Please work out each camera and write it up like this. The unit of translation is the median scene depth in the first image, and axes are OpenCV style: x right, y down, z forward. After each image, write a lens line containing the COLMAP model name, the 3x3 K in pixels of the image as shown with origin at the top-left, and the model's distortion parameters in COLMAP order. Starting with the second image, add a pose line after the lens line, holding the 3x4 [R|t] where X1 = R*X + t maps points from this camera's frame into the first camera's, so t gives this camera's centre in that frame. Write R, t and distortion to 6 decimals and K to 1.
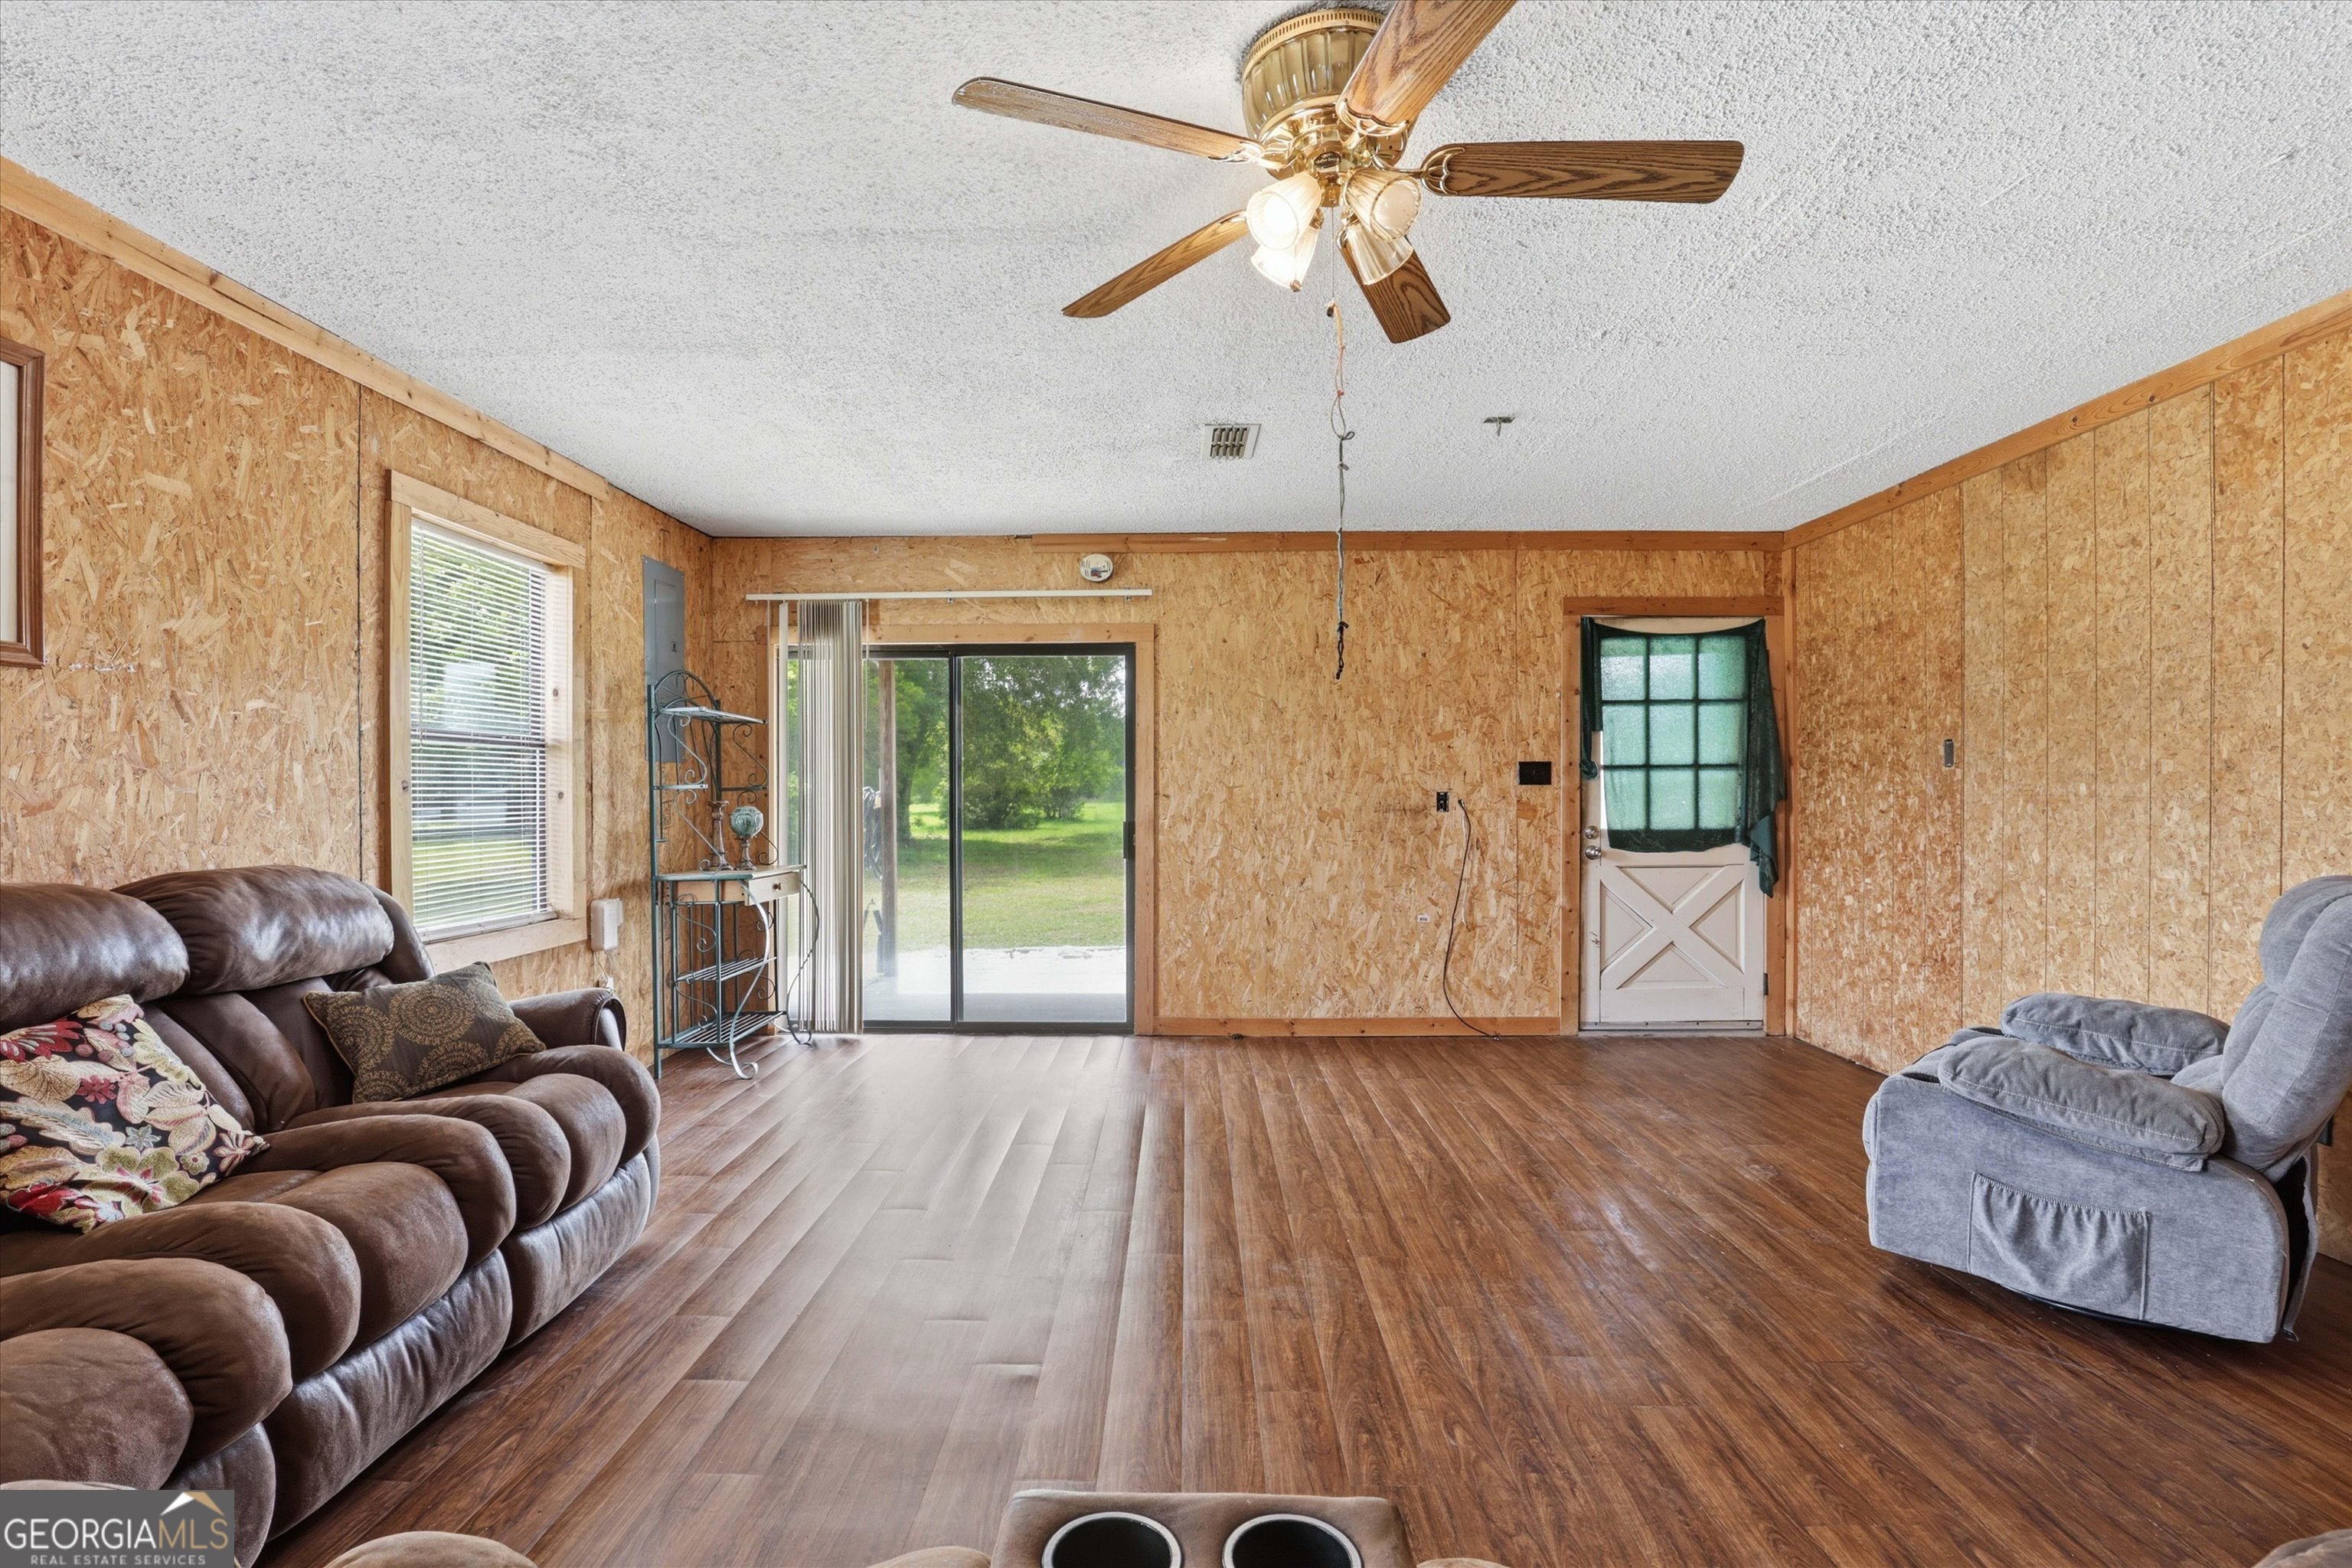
lens RADIAL K [[1126.6, 0, 1176.0], [0, 1126.6, 784.0], [0, 0, 1]] dist [0.000308, -0.000182]
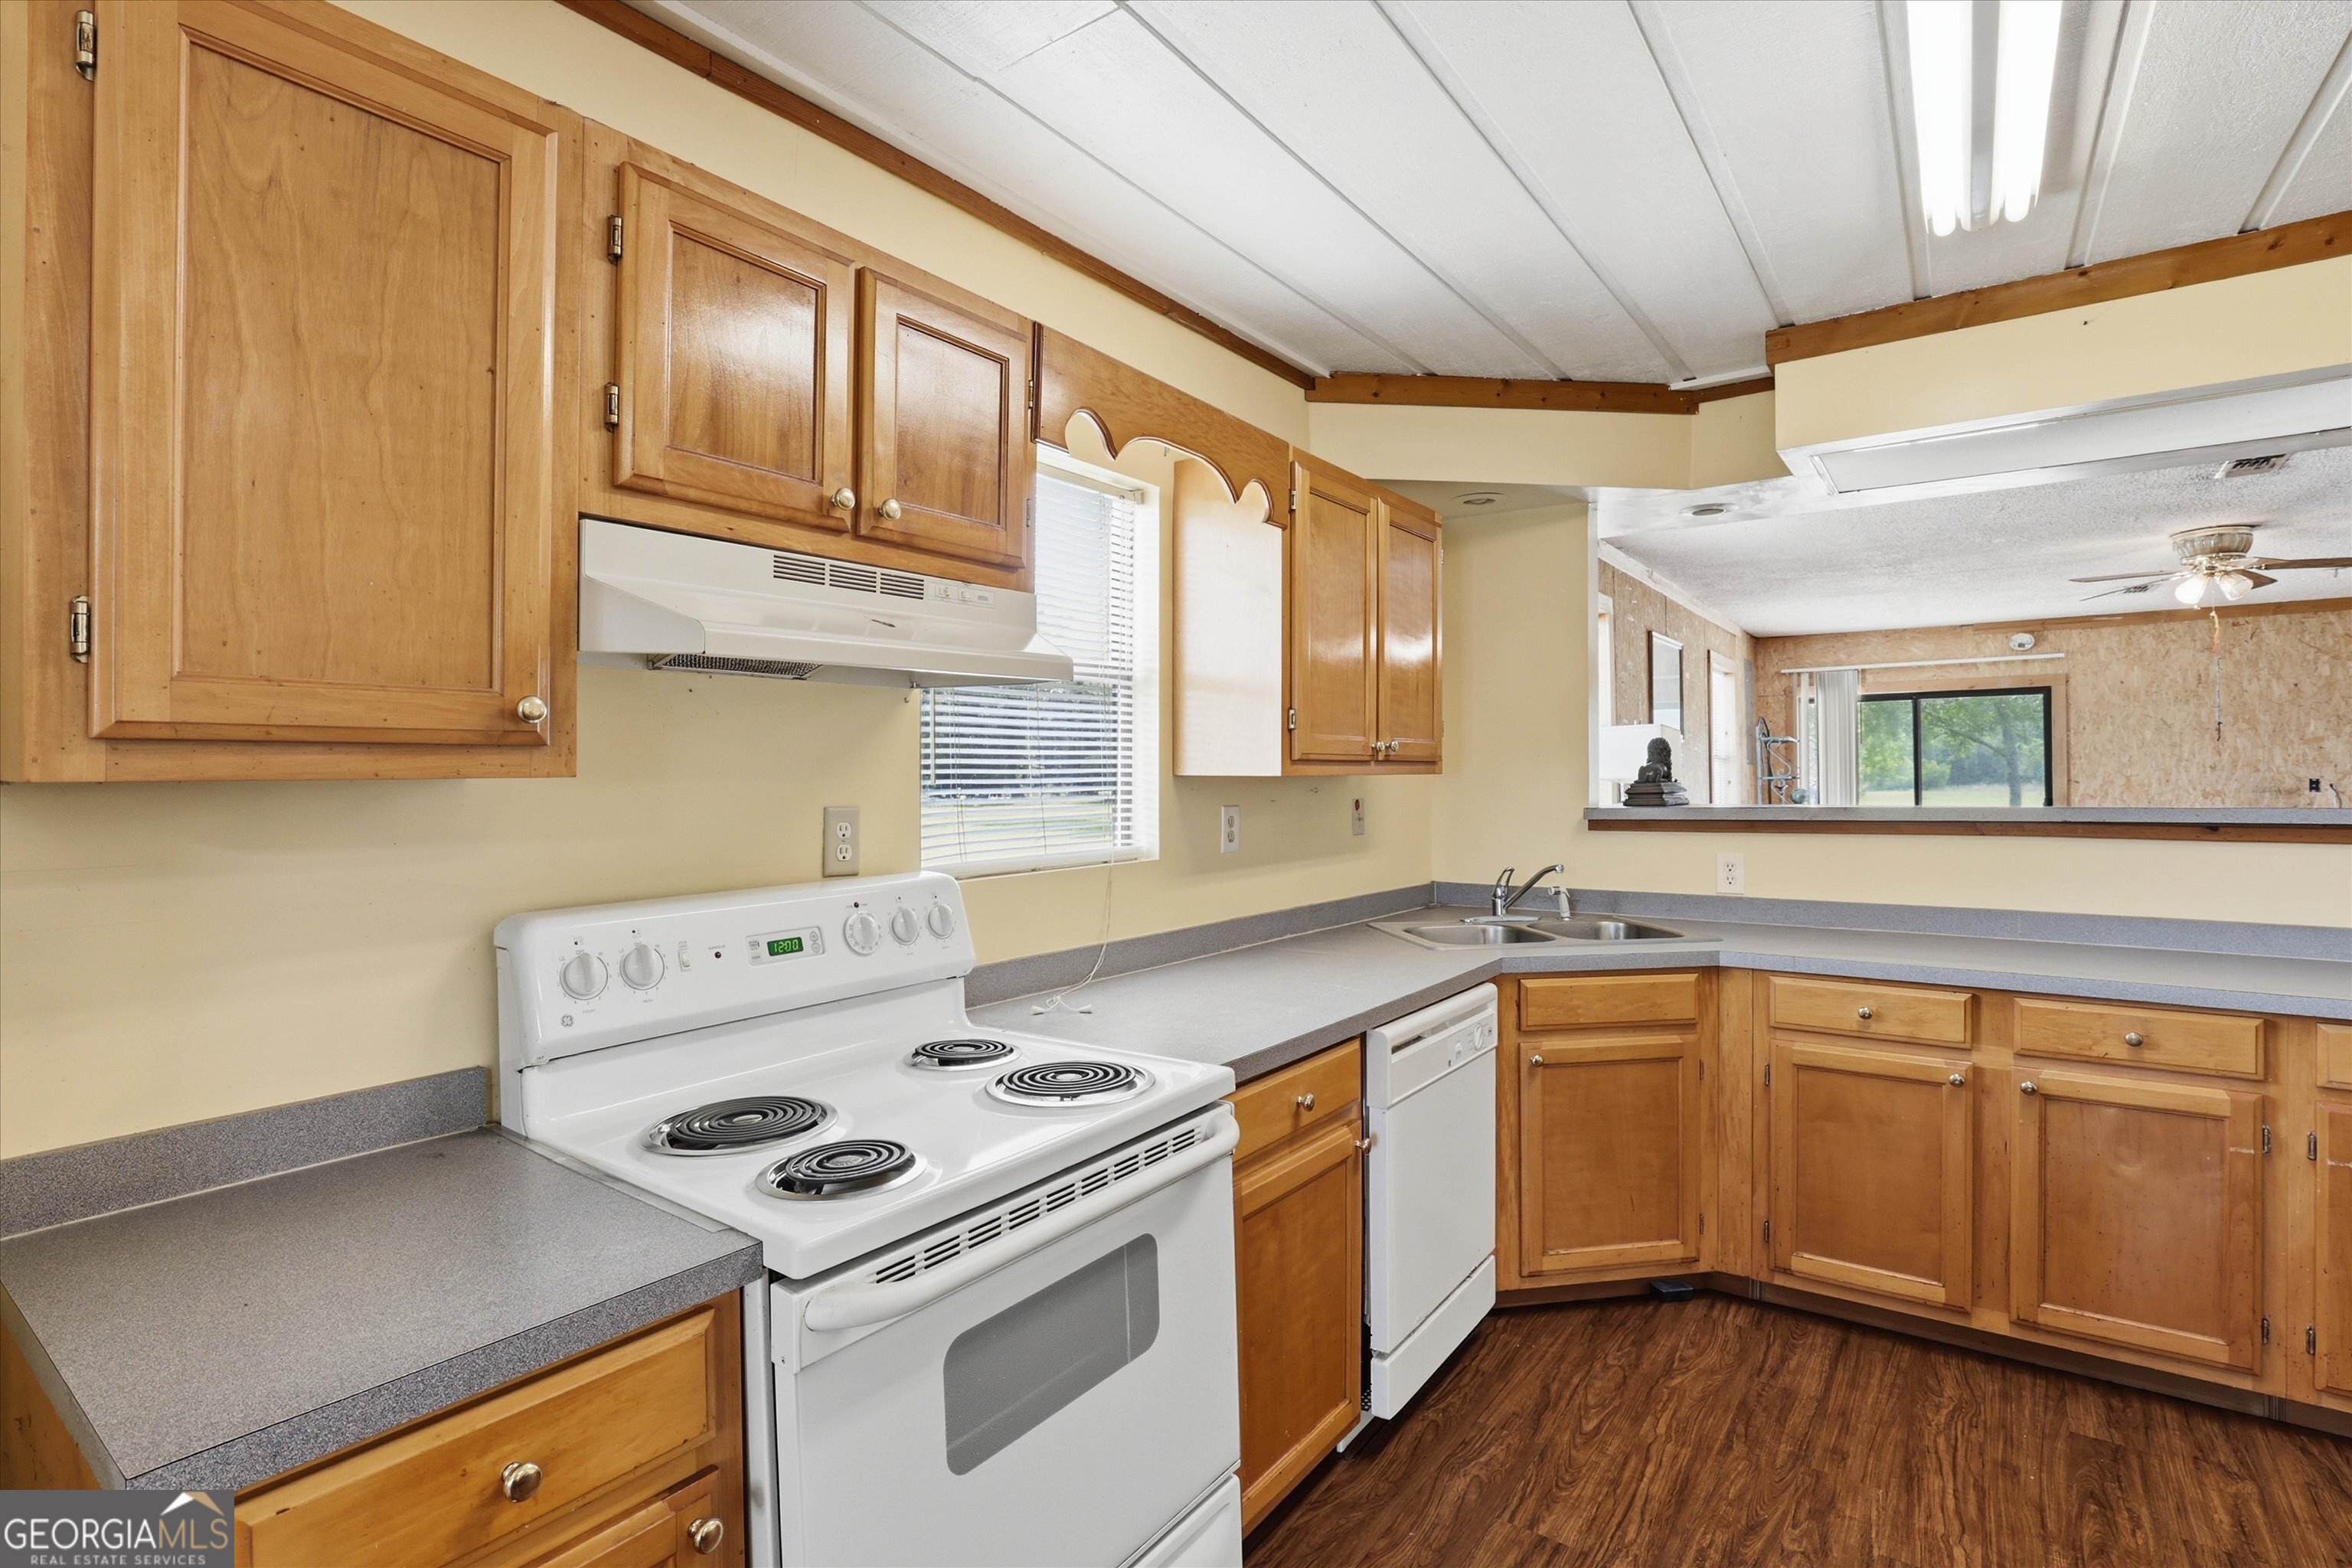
lens RADIAL K [[1117.5, 0, 1168.7], [0, 1117.5, 766.5], [0, 0, 1]] dist [-0.035304, 0.007862]
pose [[0.815283, -0.009014, -0.578993, -0.157880], [0.006187, 0.999957, -0.006856, -0.008188], [0.579030, 0.002008, 0.815304, -0.994836]]
